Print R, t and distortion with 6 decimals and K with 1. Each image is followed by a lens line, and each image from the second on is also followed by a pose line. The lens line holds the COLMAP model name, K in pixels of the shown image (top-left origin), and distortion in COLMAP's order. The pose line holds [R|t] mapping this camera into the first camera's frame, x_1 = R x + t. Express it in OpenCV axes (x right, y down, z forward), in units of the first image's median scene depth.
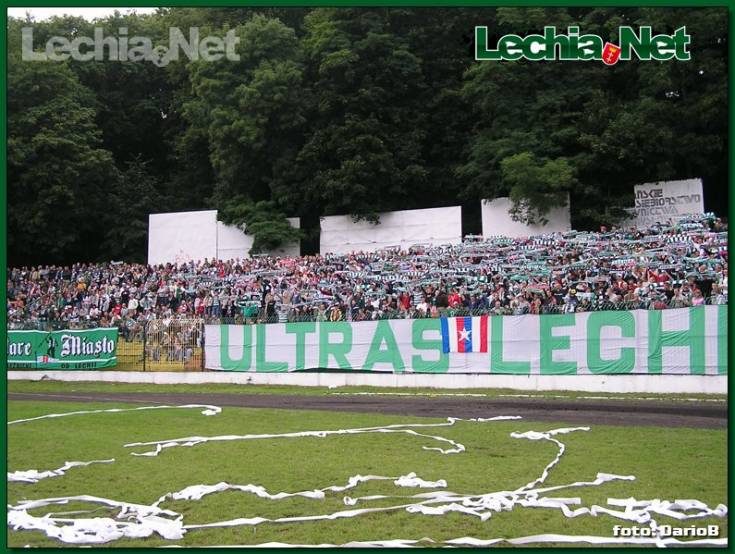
lens RADIAL K [[815.4, 0, 352.5], [0, 815.4, 276.0], [0, 0, 1]] dist [-0.198376, 0.408118]
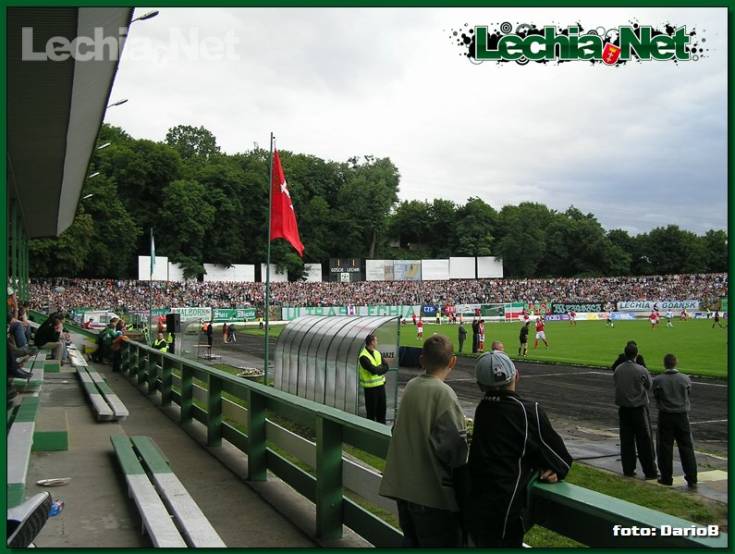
lens RADIAL K [[815.4, 0, 352.5], [0, 815.4, 276.0], [0, 0, 1]] dist [-0.198376, 0.408118]
pose [[0.492146, 0.034859, 0.869815, -2.957063], [-0.065777, 0.997830, -0.002772, -0.083544], [-0.868024, -0.055850, 0.493371, -0.966855]]
